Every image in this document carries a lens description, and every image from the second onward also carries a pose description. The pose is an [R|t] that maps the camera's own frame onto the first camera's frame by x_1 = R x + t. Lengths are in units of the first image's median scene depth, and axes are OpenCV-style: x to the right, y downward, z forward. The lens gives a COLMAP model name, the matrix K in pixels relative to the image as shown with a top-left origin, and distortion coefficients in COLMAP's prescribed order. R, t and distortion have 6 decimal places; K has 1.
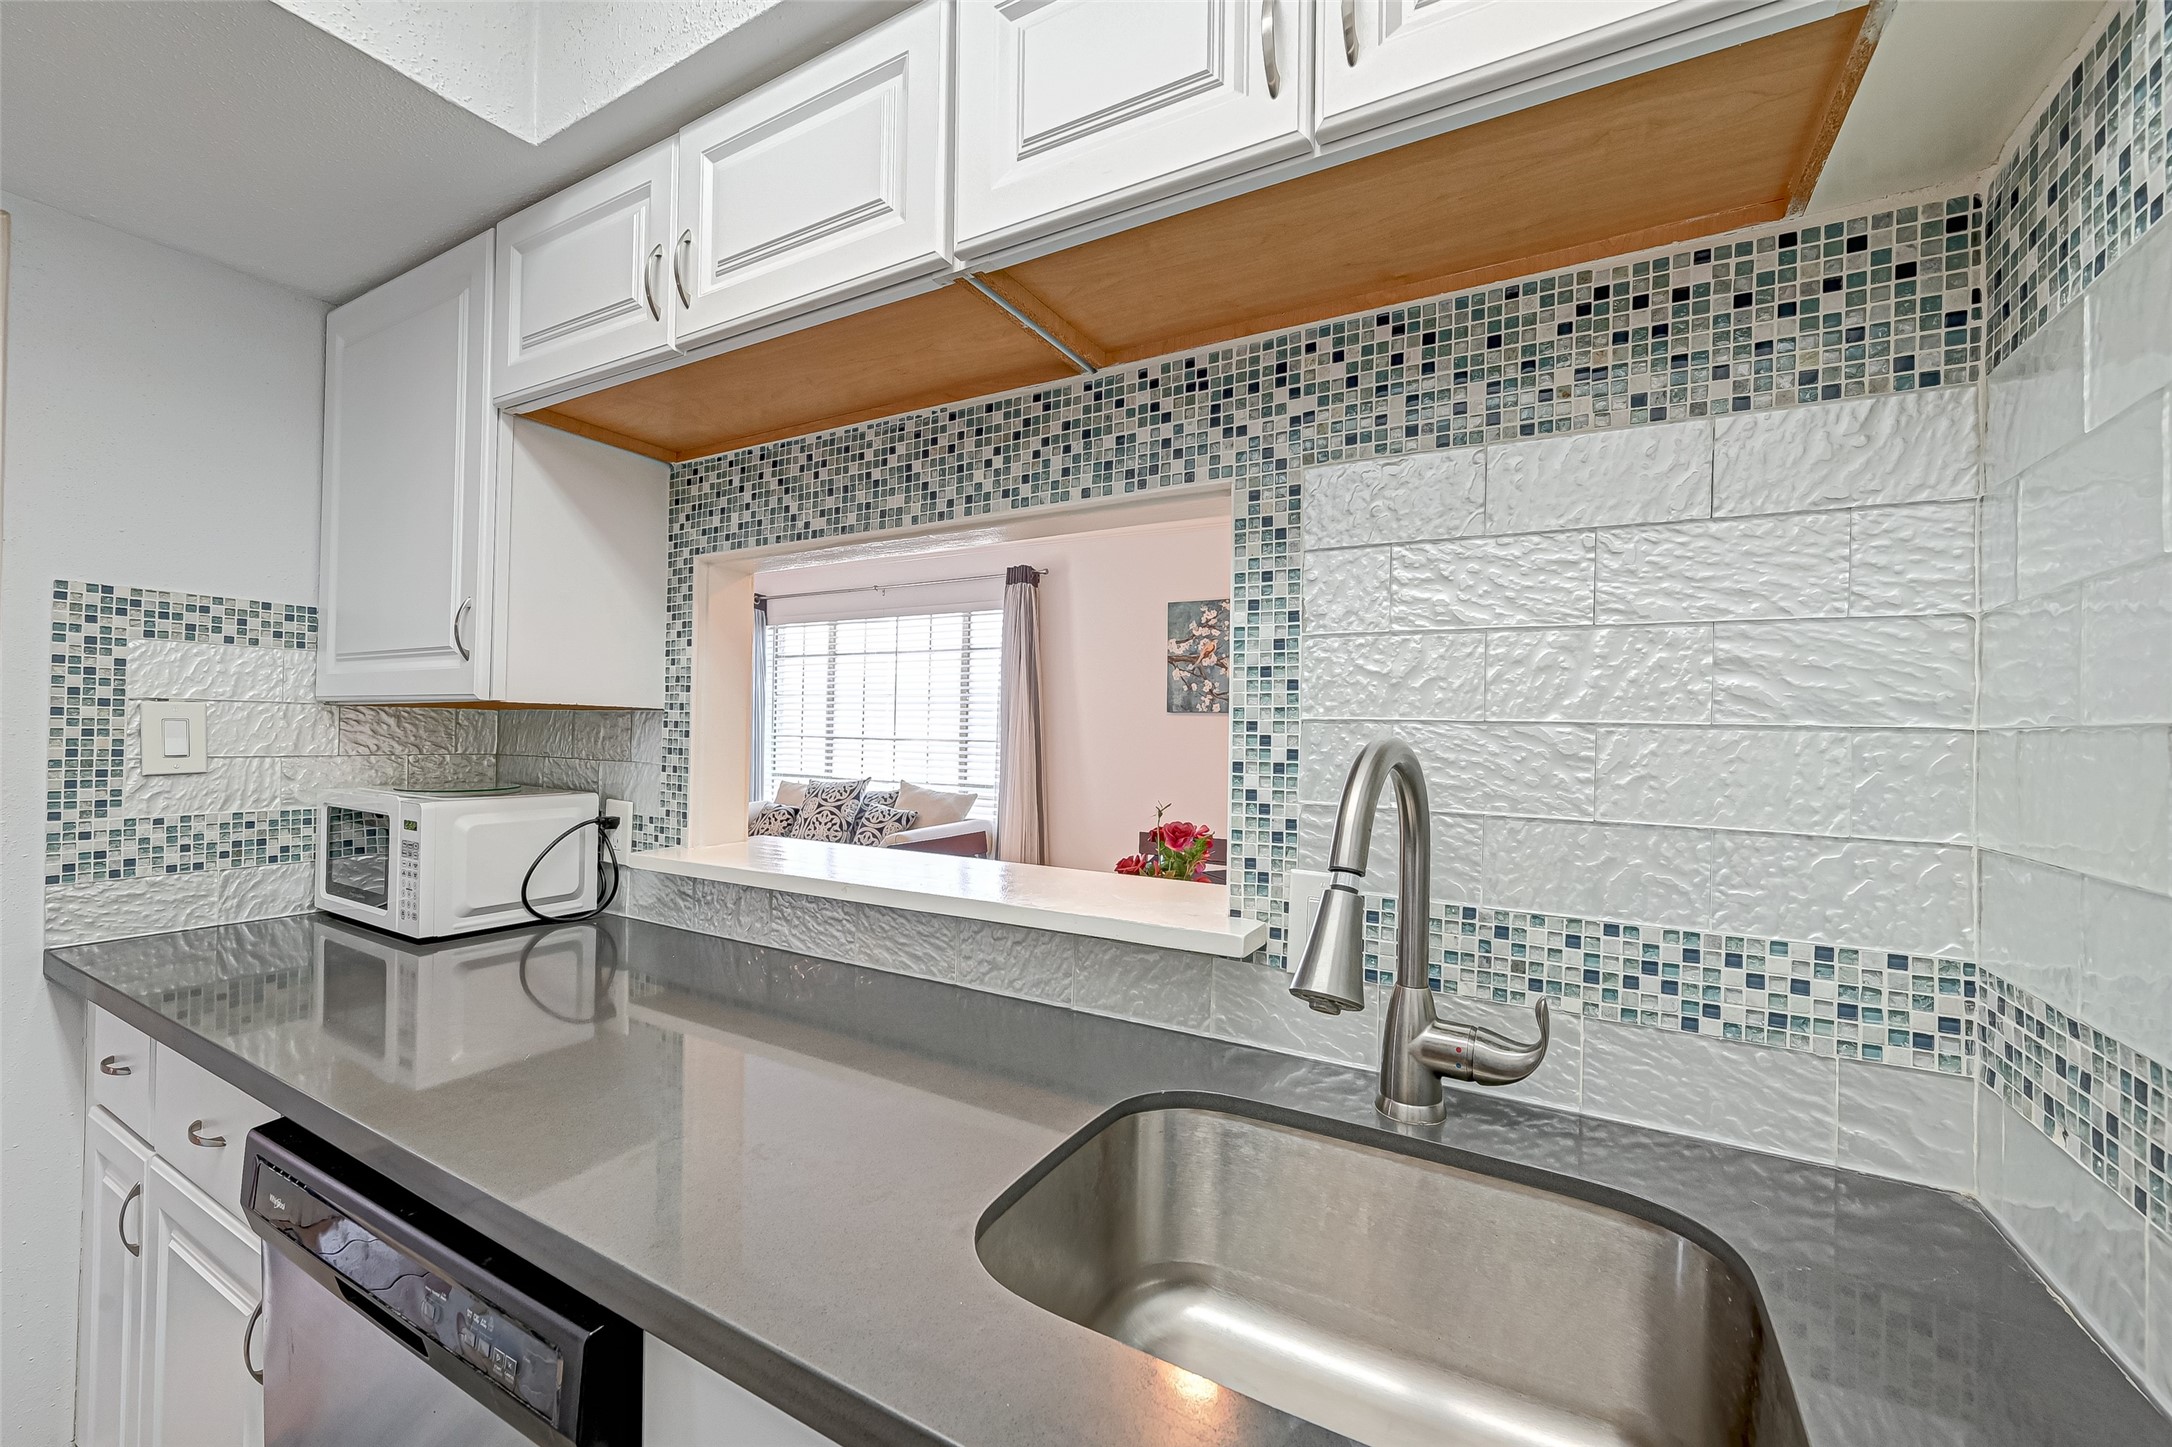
lens RADIAL K [[860.5, 0, 1086.0], [0, 860.5, 723.5], [0, 0, 1]] dist [-0.000600, 0.000066]
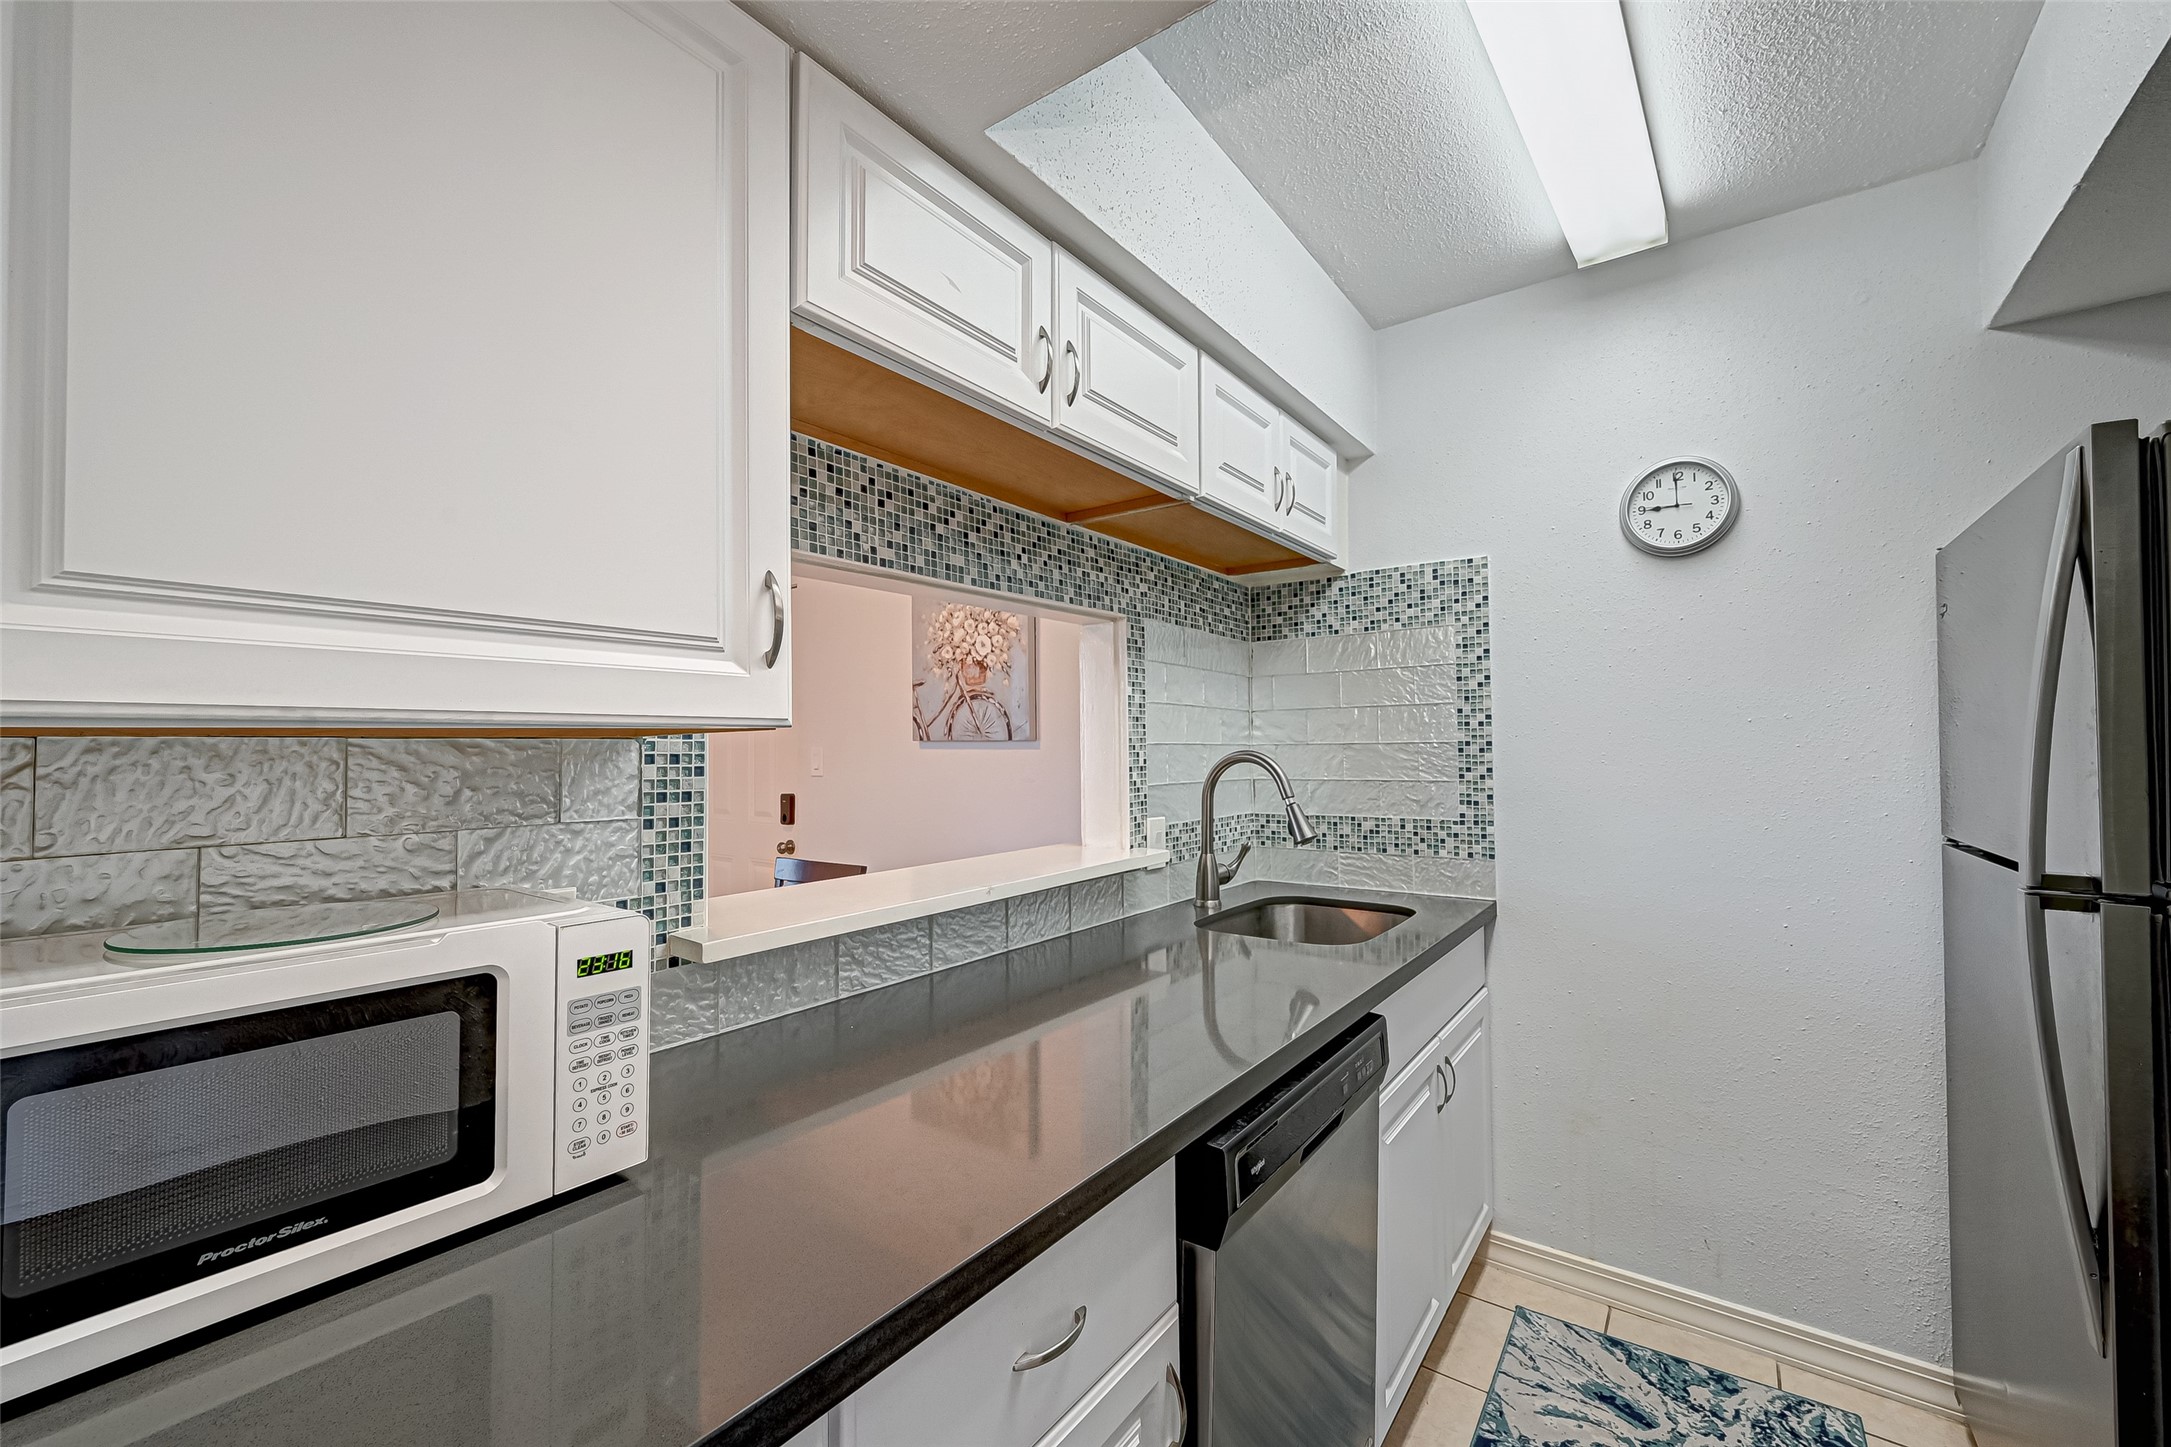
lens RADIAL K [[860.1, 0, 1085.5], [0, 860.1, 723.5], [0, 0, 1]] dist [-0.000600, 0.000066]
pose [[0.122025, 0.010755, 0.992469, -1.513151], [0.002134, 0.999936, -0.011098, -0.026193], [-0.992525, 0.003472, 0.121994, 0.767370]]
